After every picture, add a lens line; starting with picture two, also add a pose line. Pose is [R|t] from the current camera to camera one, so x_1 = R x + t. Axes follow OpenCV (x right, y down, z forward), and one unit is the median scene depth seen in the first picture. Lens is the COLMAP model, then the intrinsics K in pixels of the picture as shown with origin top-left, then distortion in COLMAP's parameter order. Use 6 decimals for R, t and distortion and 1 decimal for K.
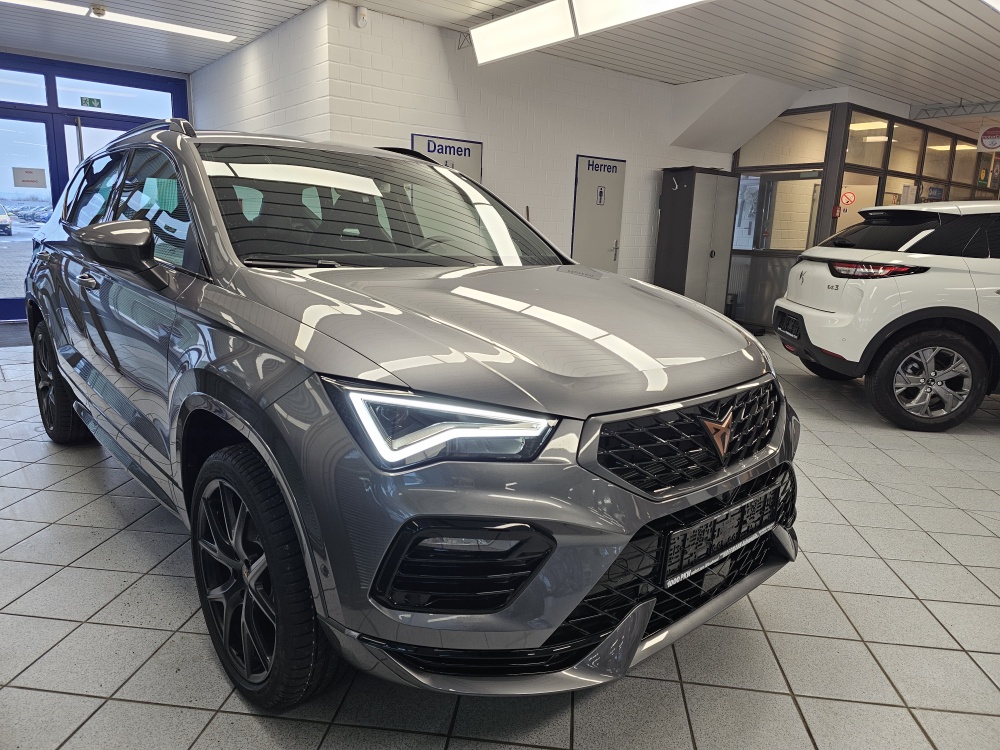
lens RADIAL K [[675.6, 0, 502.3], [0, 675.6, 345.8], [0, 0, 1]] dist [0.086294, -0.081048]
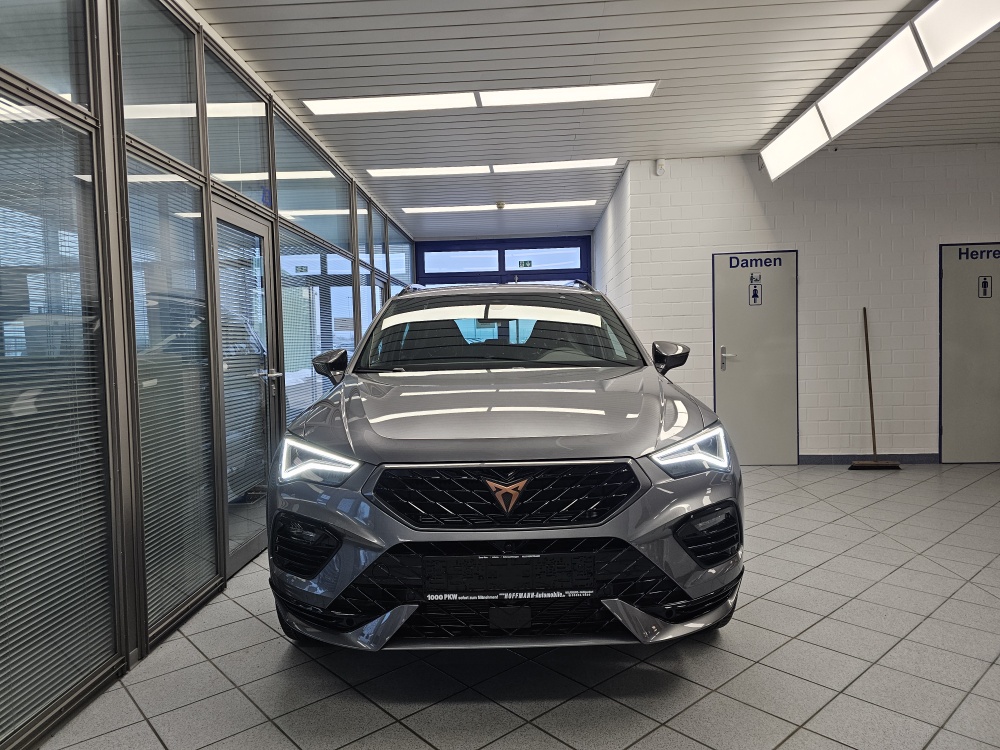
lens RADIAL K [[675.6, 0, 502.3], [0, 675.6, 345.8], [0, 0, 1]] dist [0.086294, -0.081048]
pose [[0.743228, -0.051206, -0.667075, 0.315593], [-0.063790, 0.987101, -0.146845, 0.011957], [0.665990, 0.151692, 0.730375, 0.010494]]
